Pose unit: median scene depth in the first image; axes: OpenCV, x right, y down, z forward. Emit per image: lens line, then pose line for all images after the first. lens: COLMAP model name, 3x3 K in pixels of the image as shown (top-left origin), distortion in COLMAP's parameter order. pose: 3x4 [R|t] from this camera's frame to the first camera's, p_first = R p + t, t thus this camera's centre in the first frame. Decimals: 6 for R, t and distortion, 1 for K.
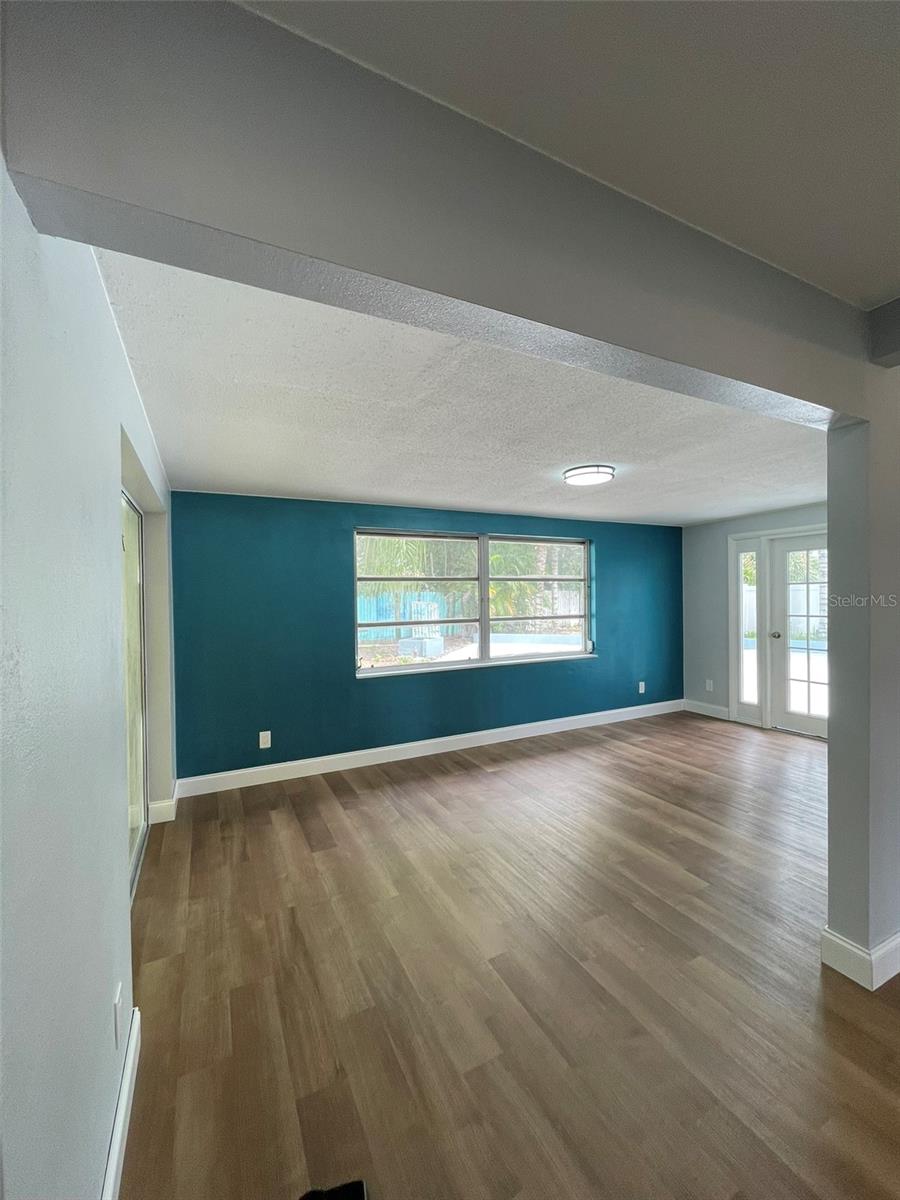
lens RADIAL K [[484.3, 0, 446.9], [0, 484.3, 602.2], [0, 0, 1]] dist [-0.001557, -0.000173]
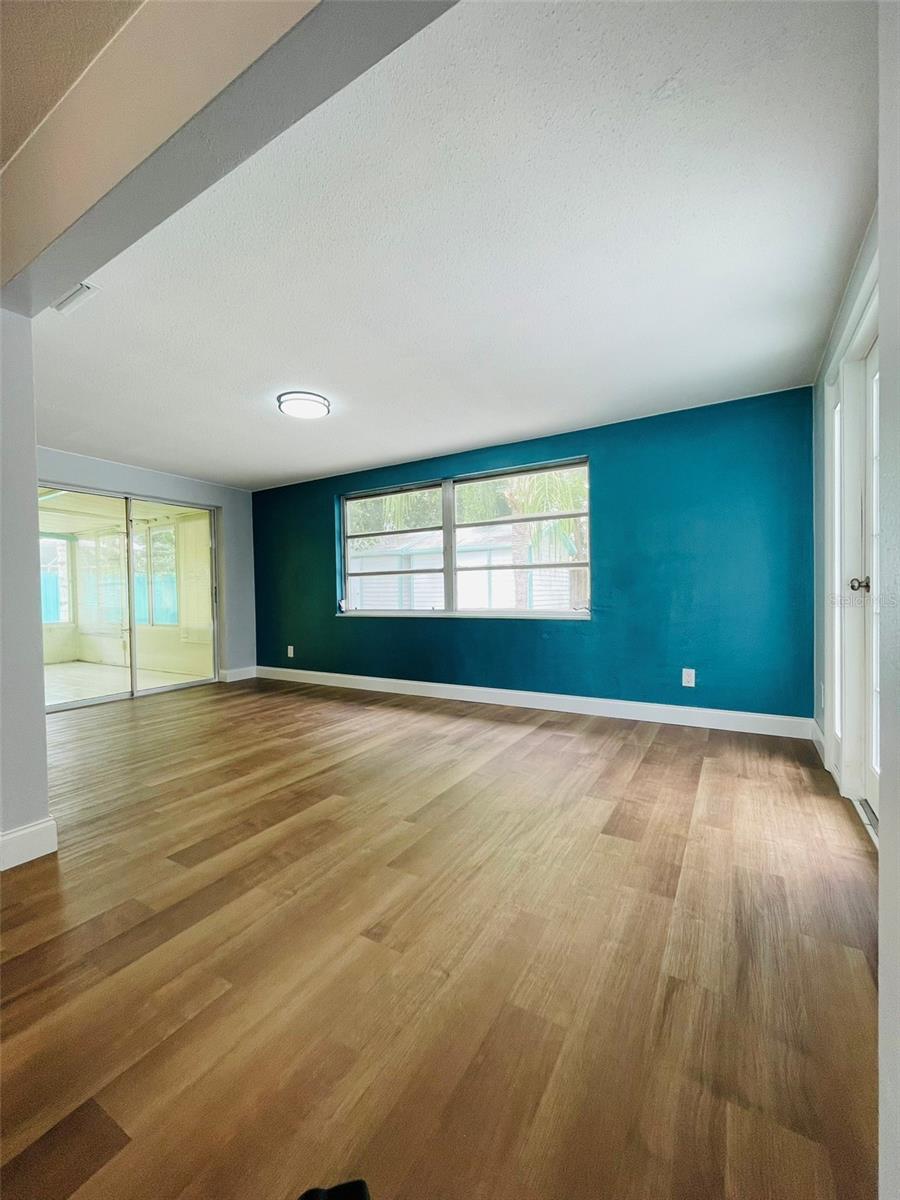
lens RADIAL K [[484.3, 0, 447.0], [0, 484.3, 599.8], [0, 0, 1]] dist [-0.001557, -0.000173]
pose [[0.538199, 0.021144, -0.842552, 0.885425], [0.001576, 0.999658, 0.026093, 0.071805], [0.842816, -0.015370, 0.537982, 0.484959]]
